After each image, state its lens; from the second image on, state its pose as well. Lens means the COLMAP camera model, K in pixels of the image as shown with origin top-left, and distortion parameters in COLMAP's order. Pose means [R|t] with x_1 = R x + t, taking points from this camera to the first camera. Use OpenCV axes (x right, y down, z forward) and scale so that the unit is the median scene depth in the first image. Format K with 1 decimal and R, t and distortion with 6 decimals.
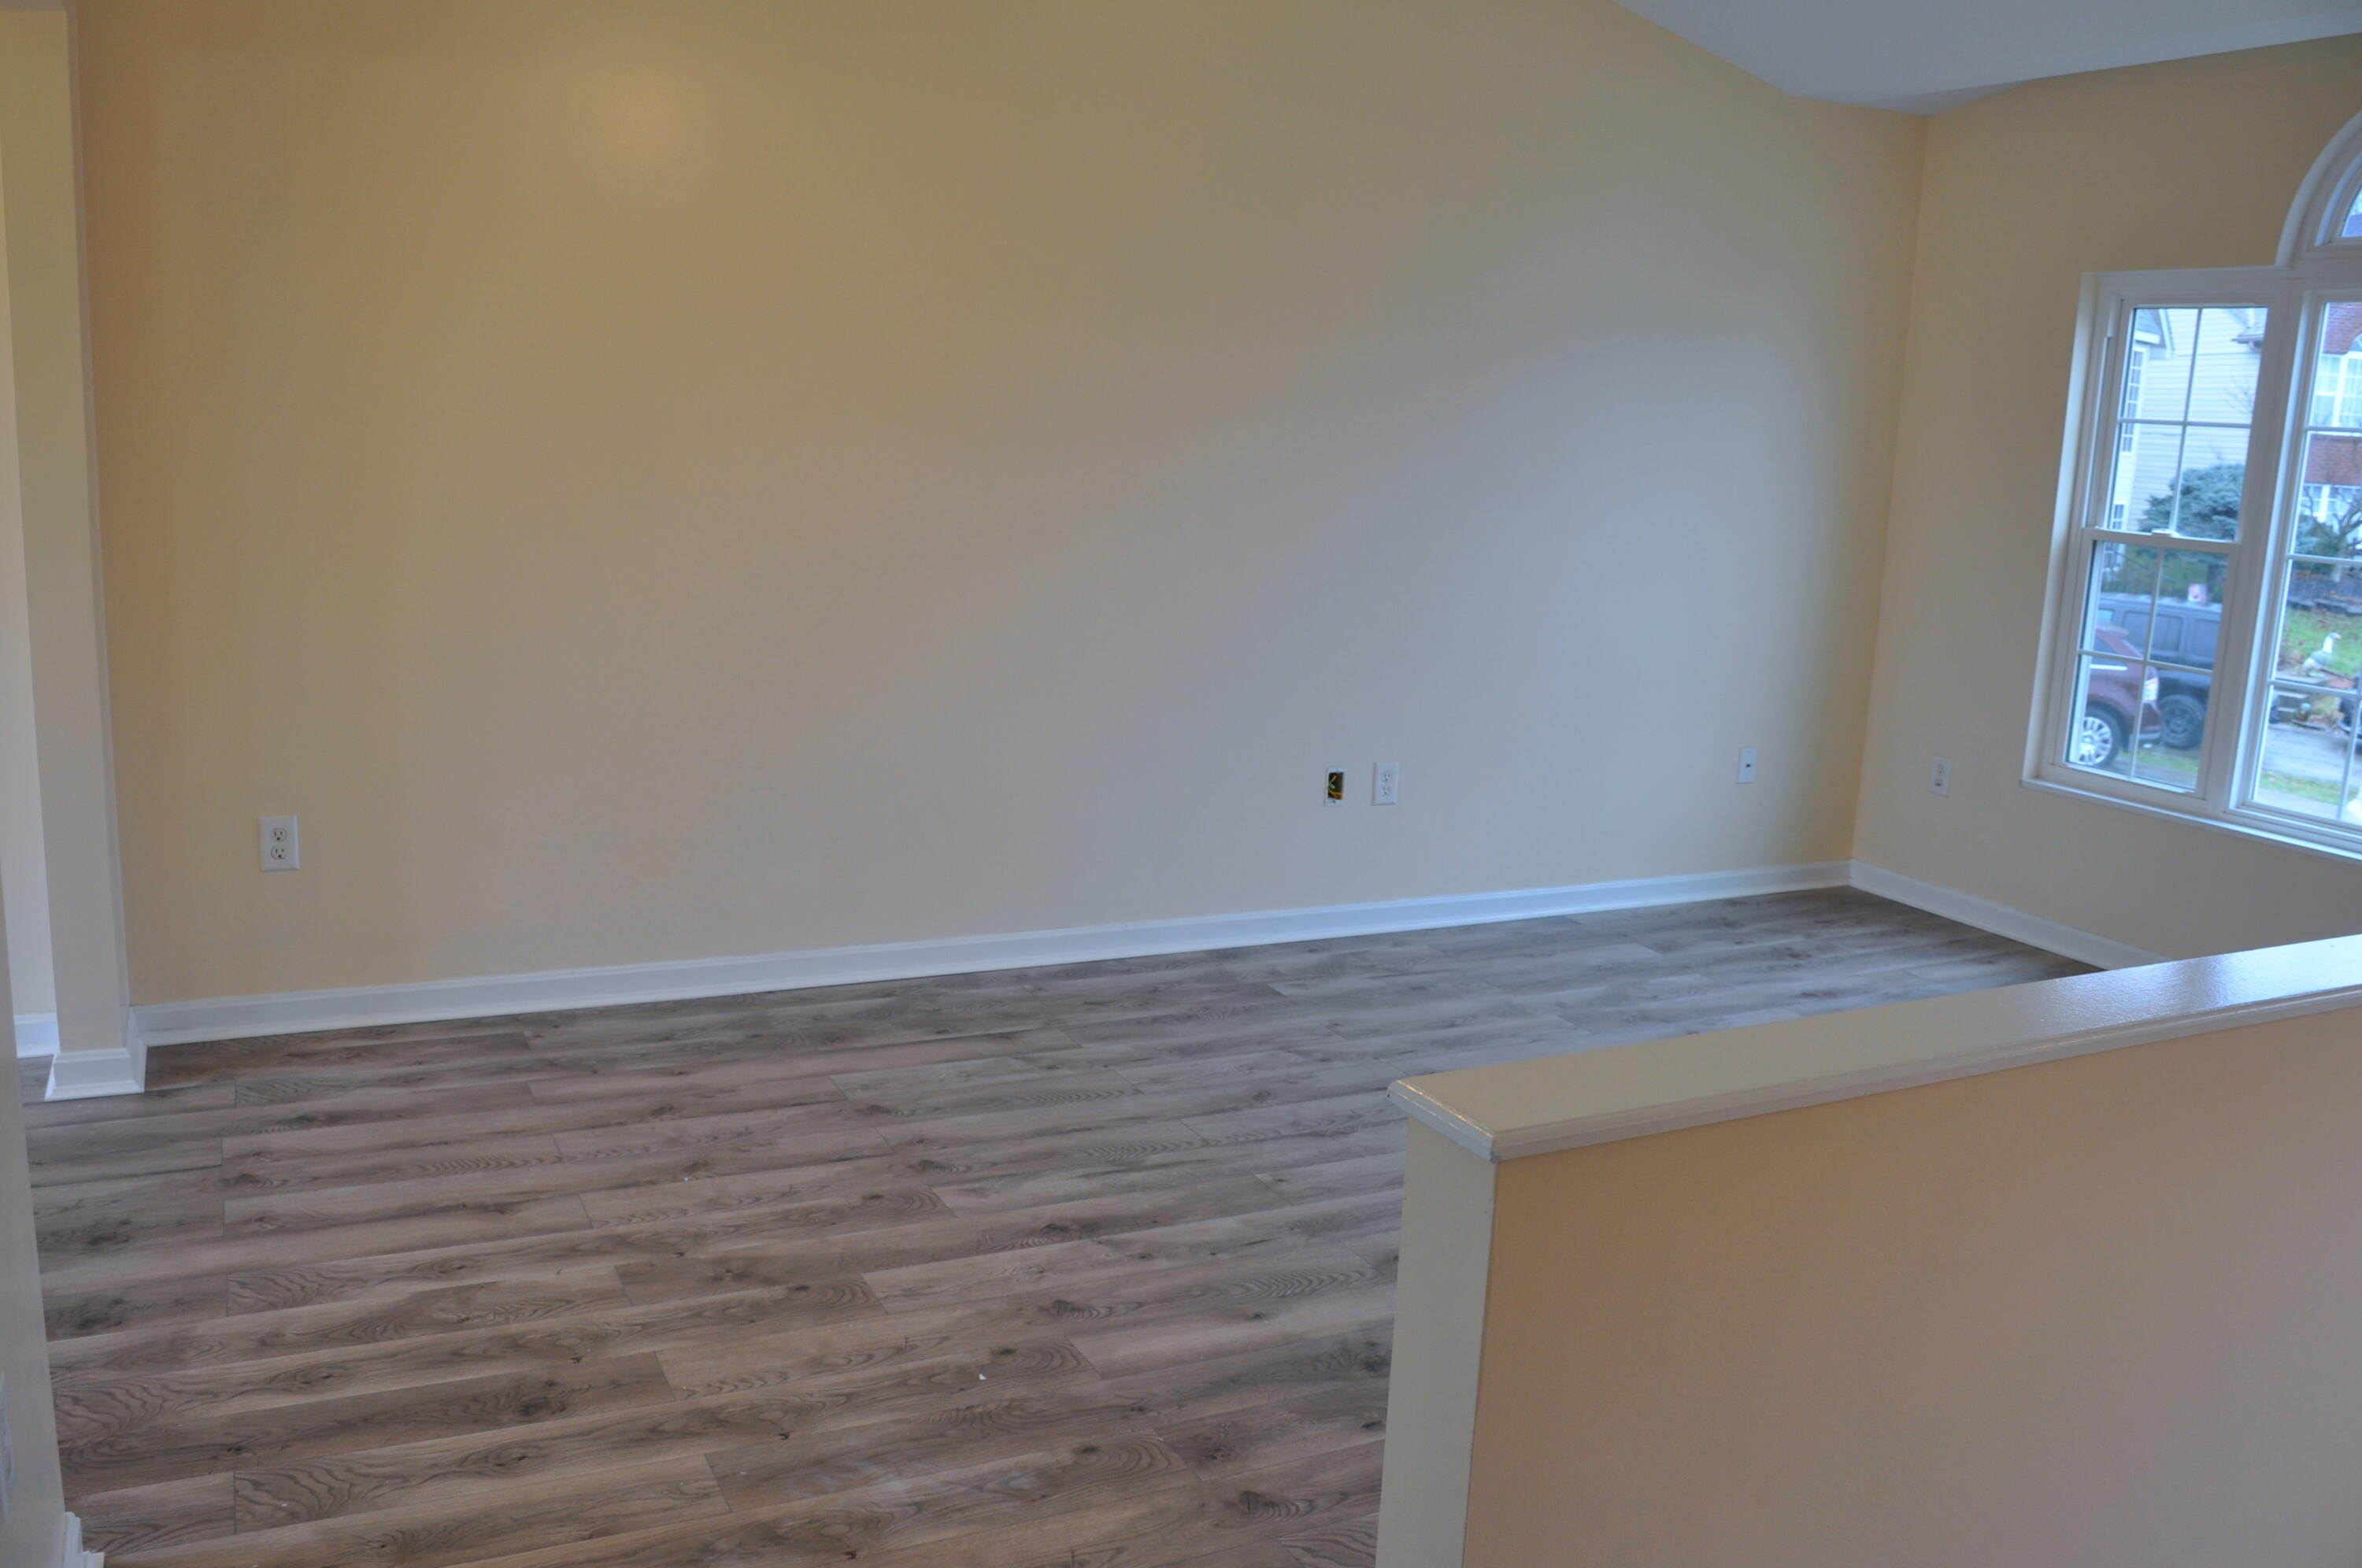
lens RADIAL K [[1832.3, 0, 1157.5], [0, 1832.3, 793.5], [0, 0, 1]] dist [-0.151547, 0.101780]
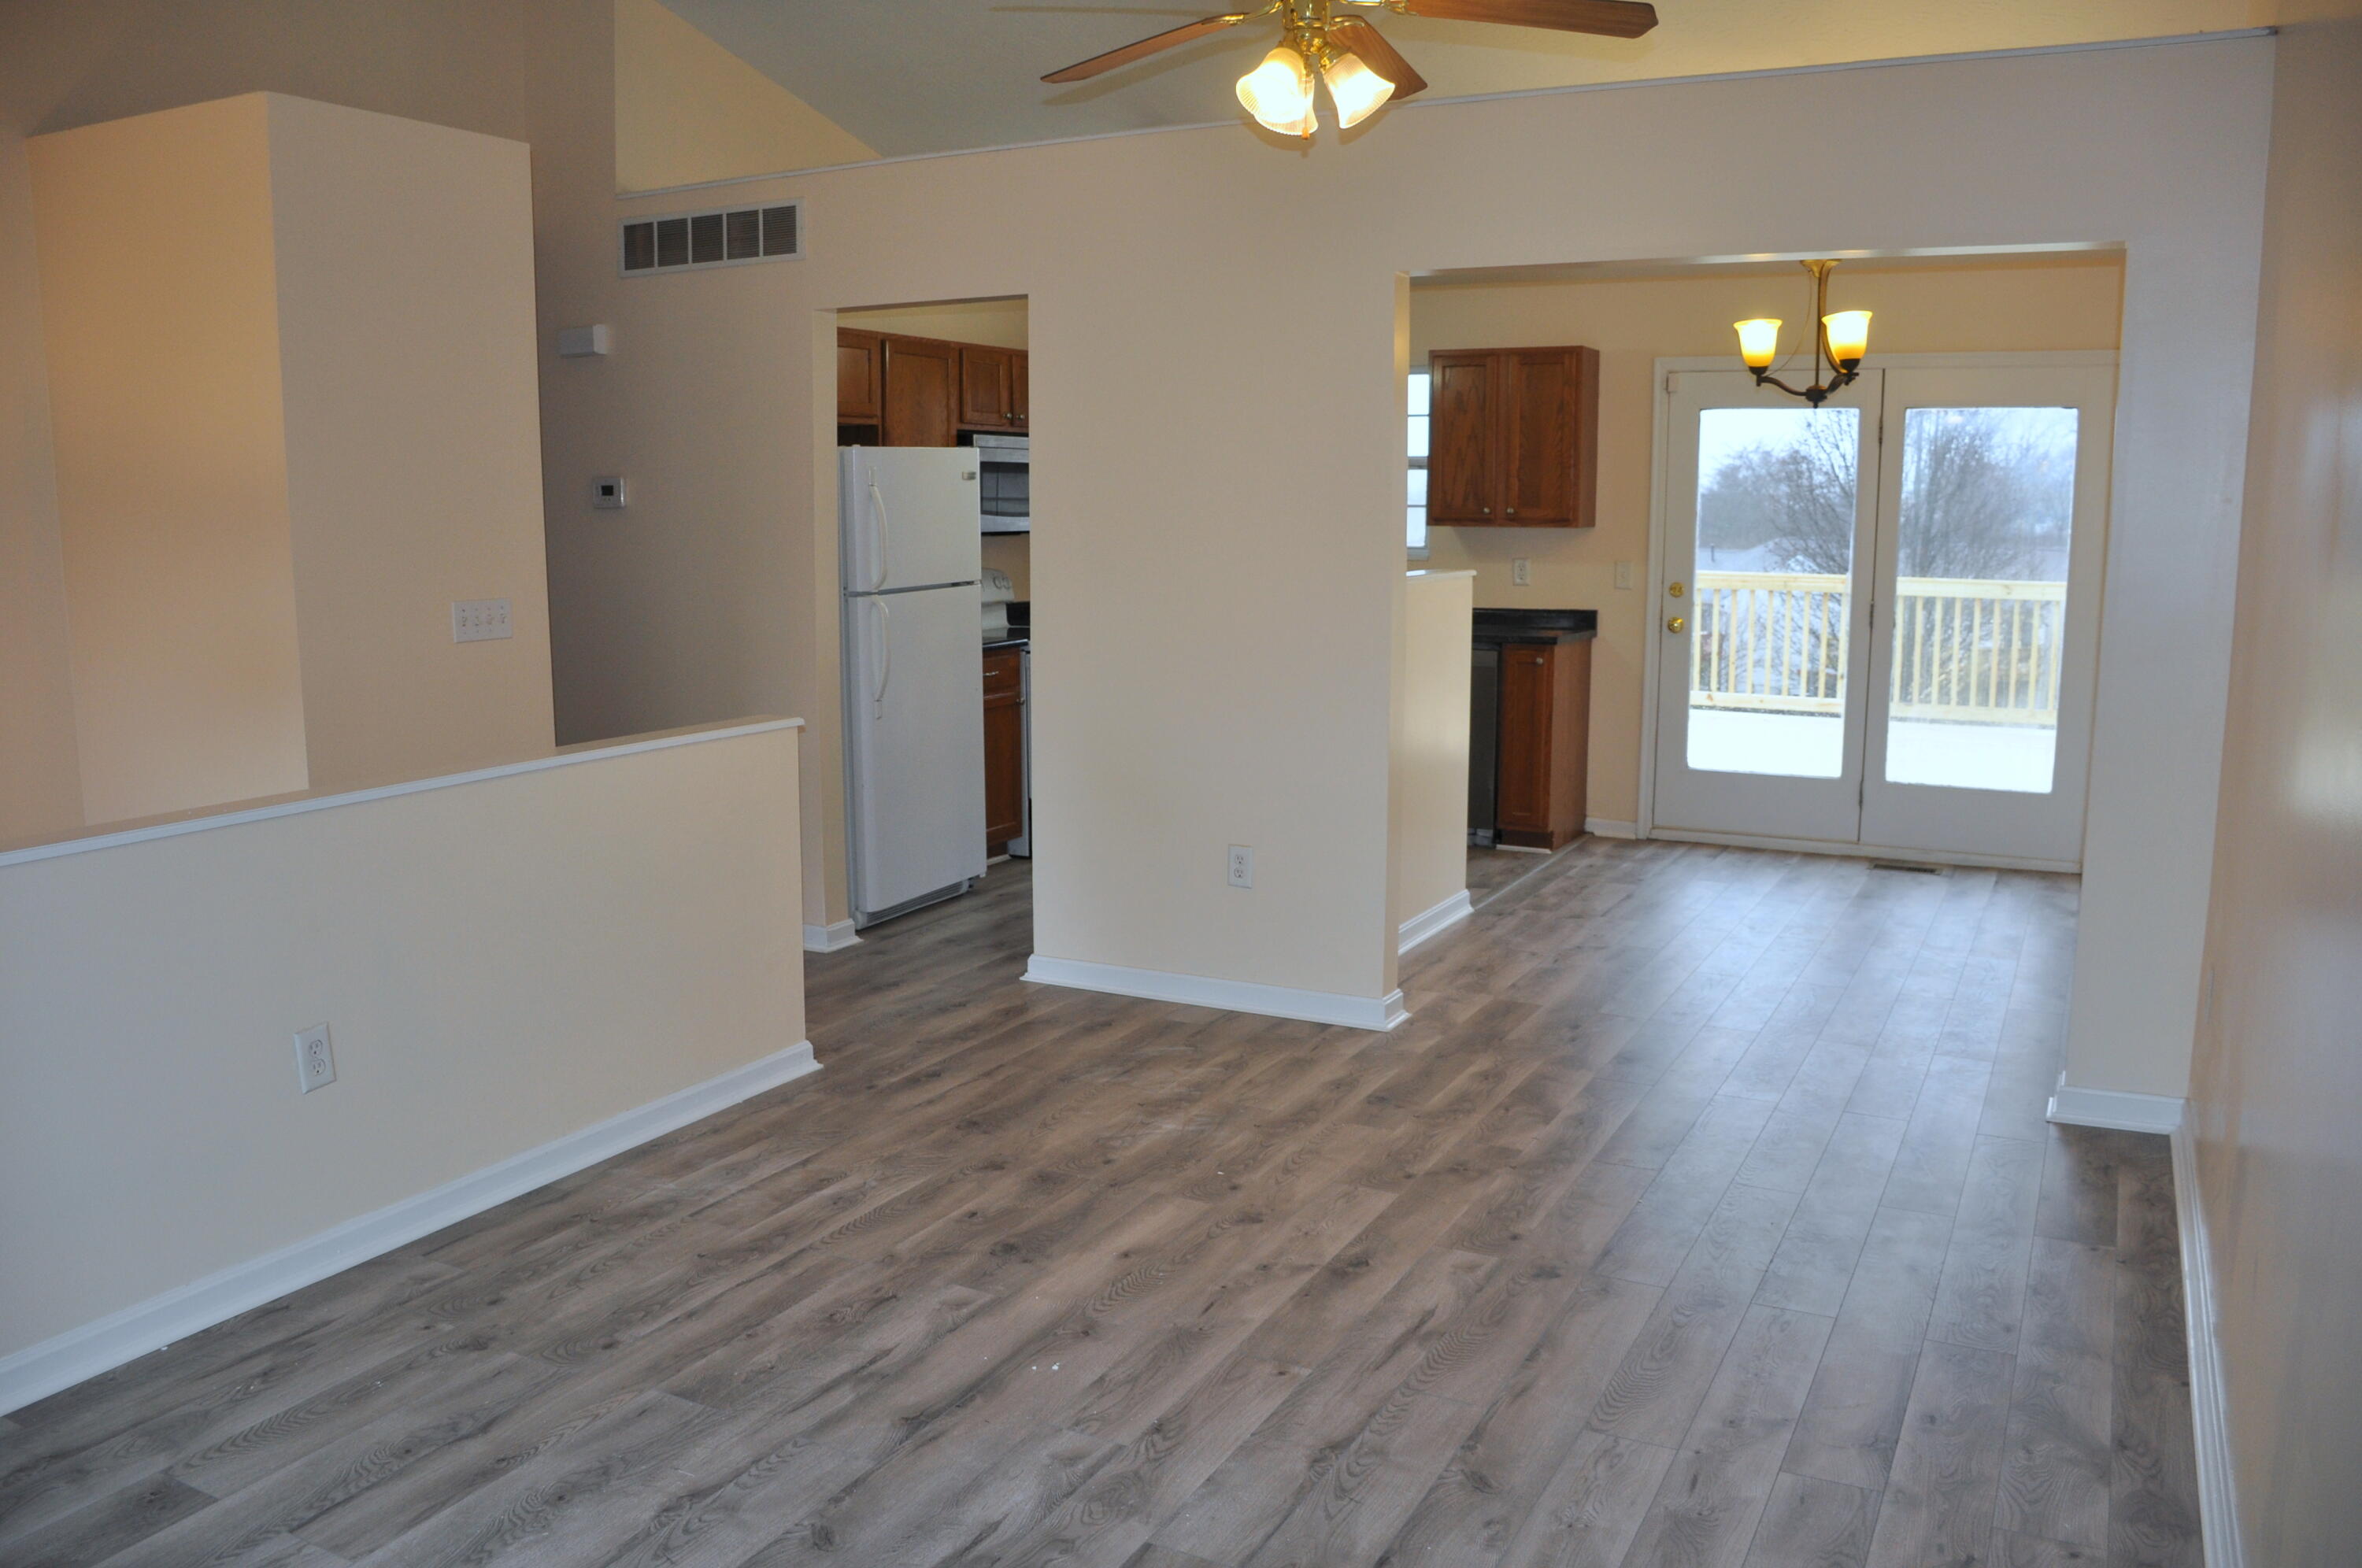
lens RADIAL K [[1832.3, 0, 1157.5], [0, 1832.3, 793.5], [0, 0, 1]] dist [-0.151547, 0.101780]
pose [[-0.800835, 0.055049, -0.596349, 0.715105], [-0.154786, 0.942907, 0.294902, -0.350962], [0.578536, 0.328474, -0.746593, 1.736983]]
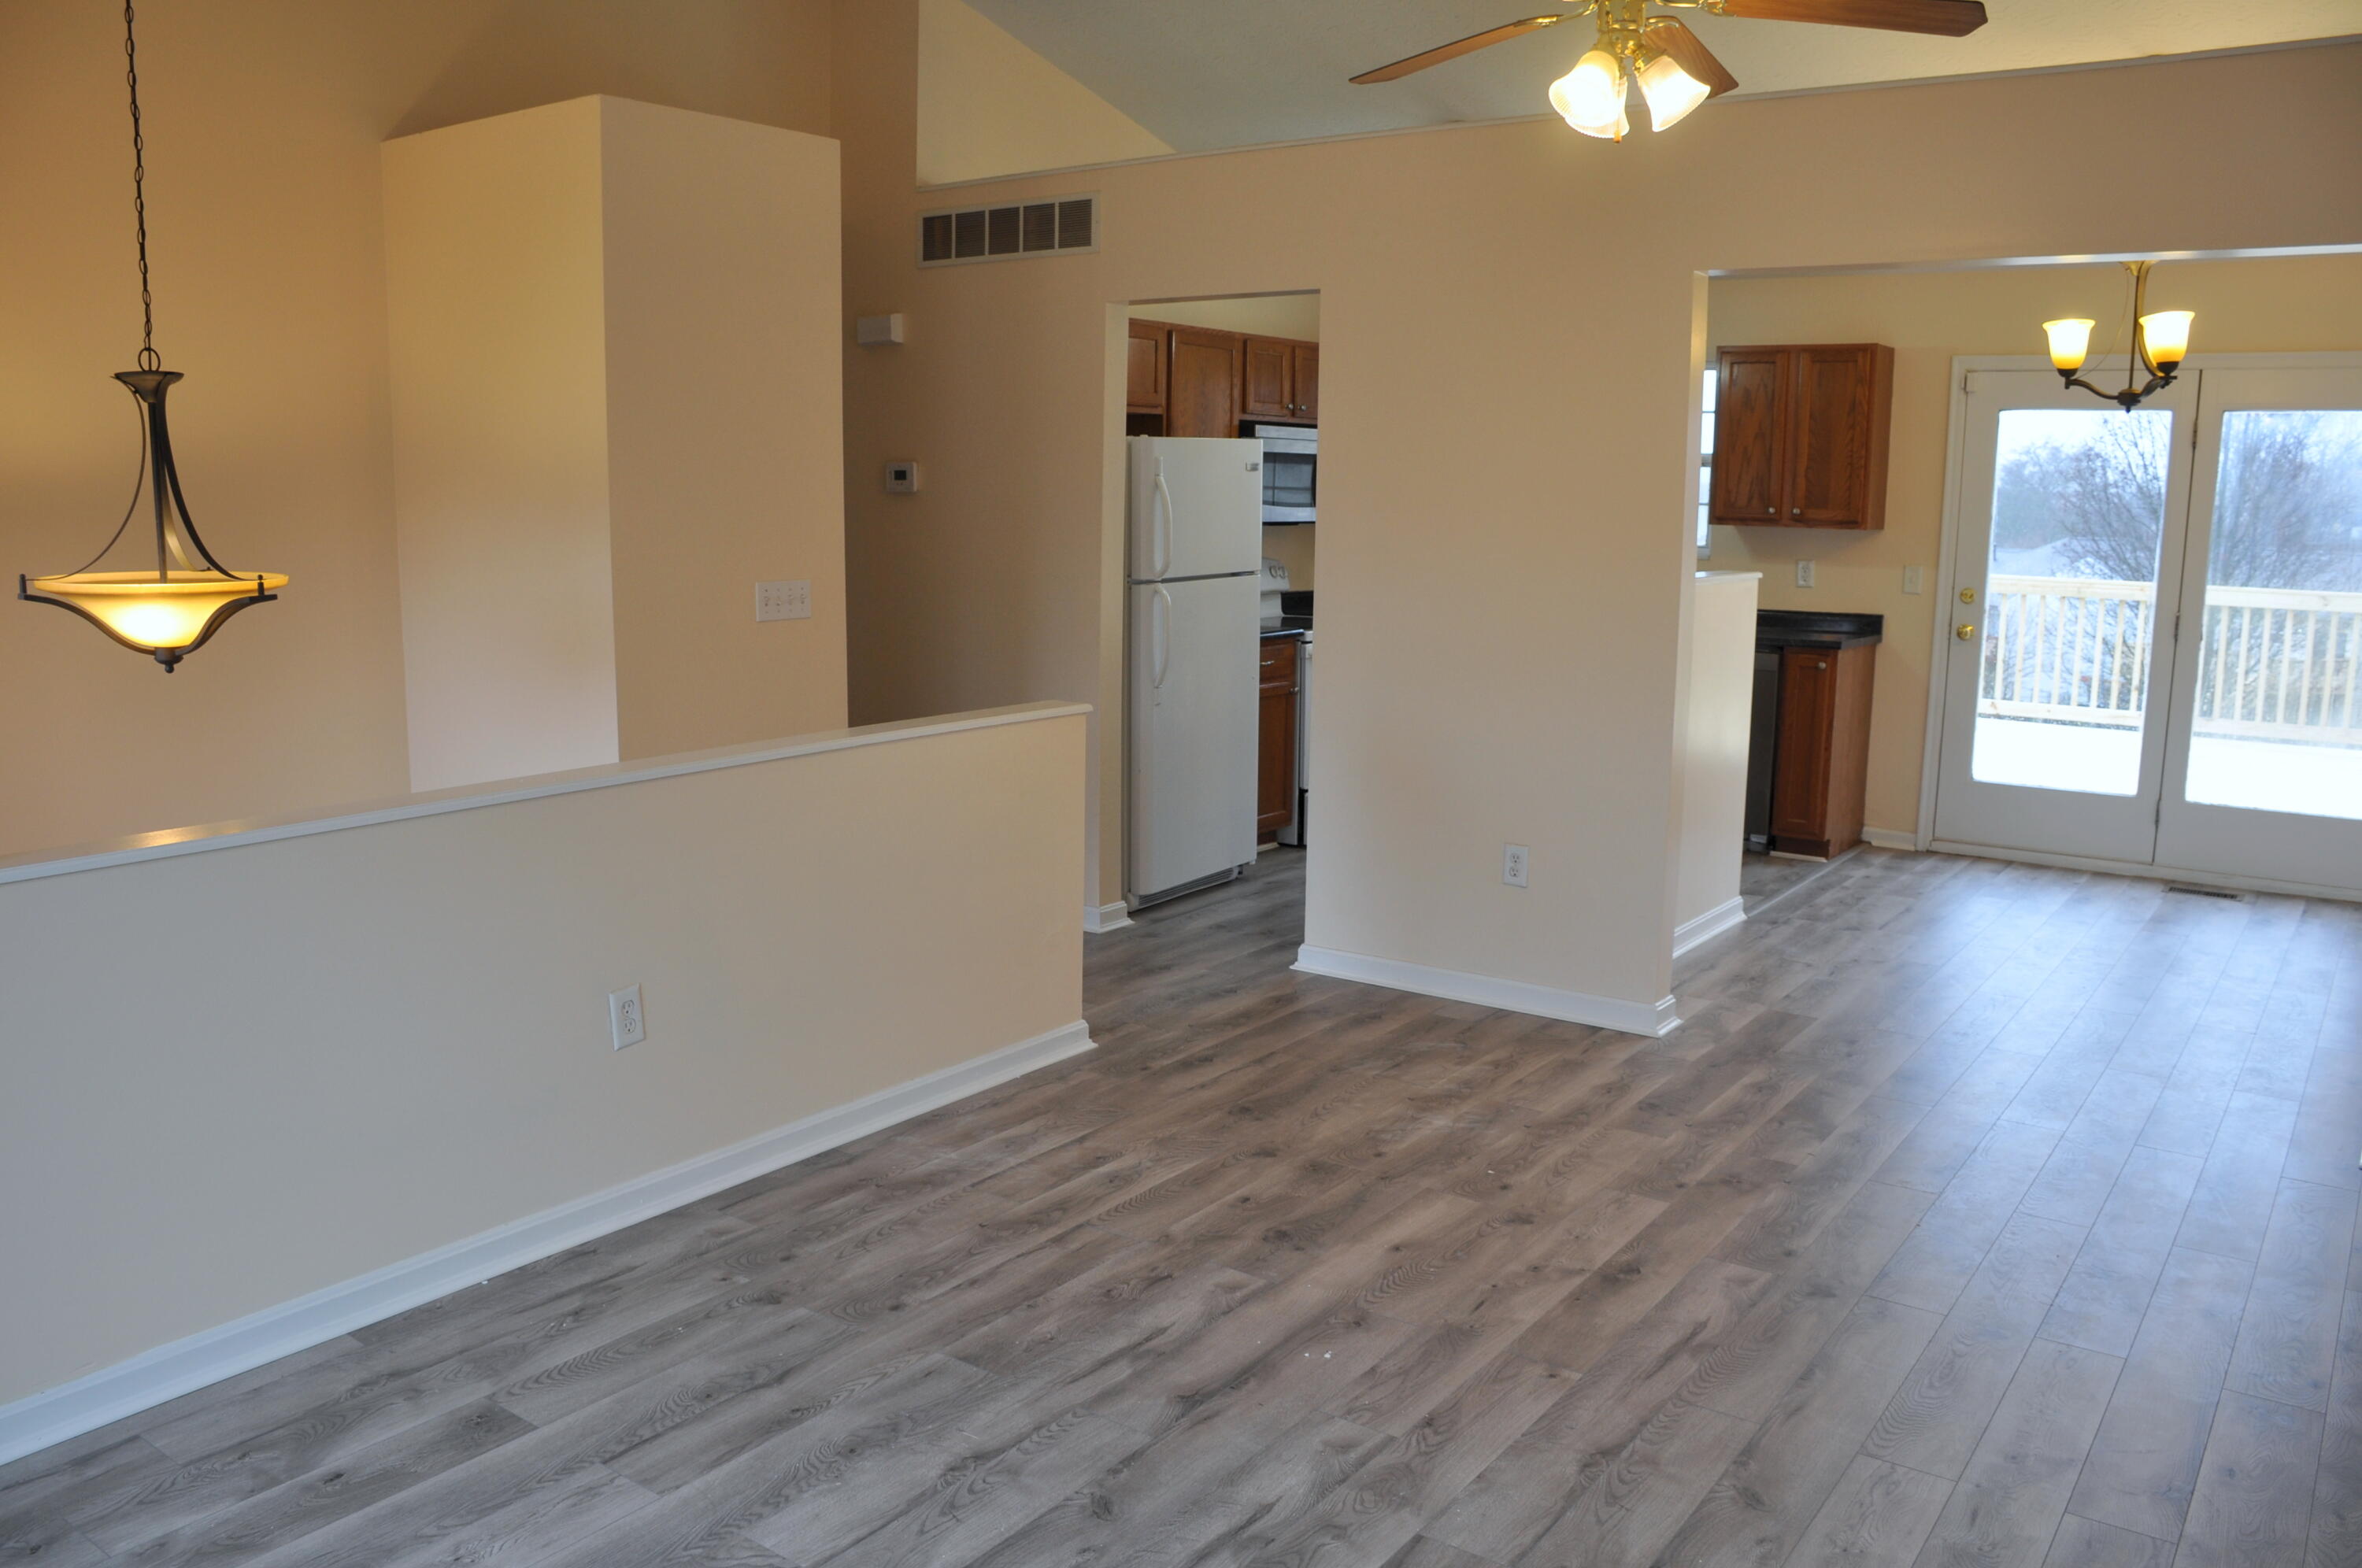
lens RADIAL K [[1832.3, 0, 1157.5], [0, 1832.3, 793.5], [0, 0, 1]] dist [-0.151547, 0.101780]
pose [[-0.875916, 0.030737, -0.481484, 0.745336], [-0.145275, 0.934850, 0.323962, -0.358819], [0.460073, 0.353711, -0.814384, 1.733557]]
